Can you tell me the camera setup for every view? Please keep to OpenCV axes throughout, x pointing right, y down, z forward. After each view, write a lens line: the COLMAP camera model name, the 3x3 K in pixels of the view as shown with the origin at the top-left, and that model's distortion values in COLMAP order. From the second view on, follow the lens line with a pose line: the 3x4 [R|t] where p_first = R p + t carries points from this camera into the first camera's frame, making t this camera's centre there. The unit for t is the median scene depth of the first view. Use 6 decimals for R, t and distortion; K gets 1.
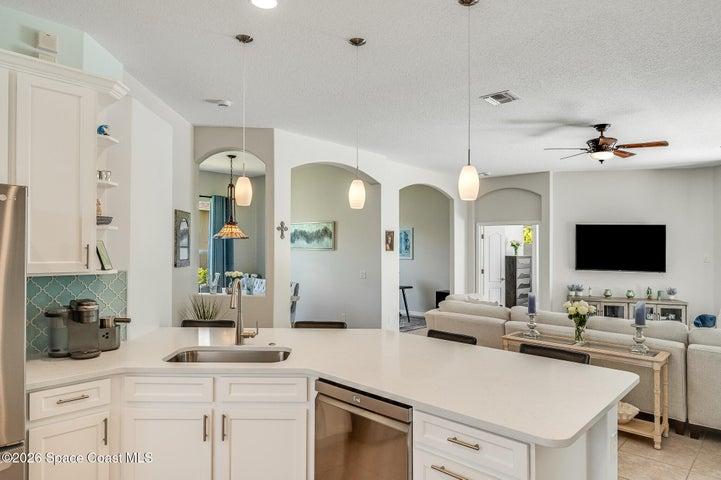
lens RADIAL K [[452.0, 0, 362.0], [0, 452.0, 236.5], [0, 0, 1]] dist [0.000170, -0.001020]
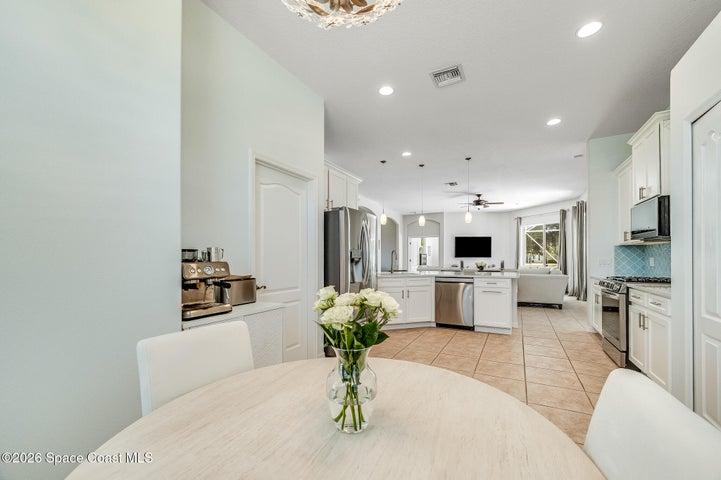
lens RADIAL K [[291.5, 0, 358.6], [0, 291.5, 261.5], [0, 0, 1]] dist [-0.000005, -0.000098]
pose [[0.969162, -0.021439, 0.245488, -0.379433], [0.012266, 0.999170, 0.038836, 0.037188], [-0.246117, -0.034628, 0.968621, -0.295208]]
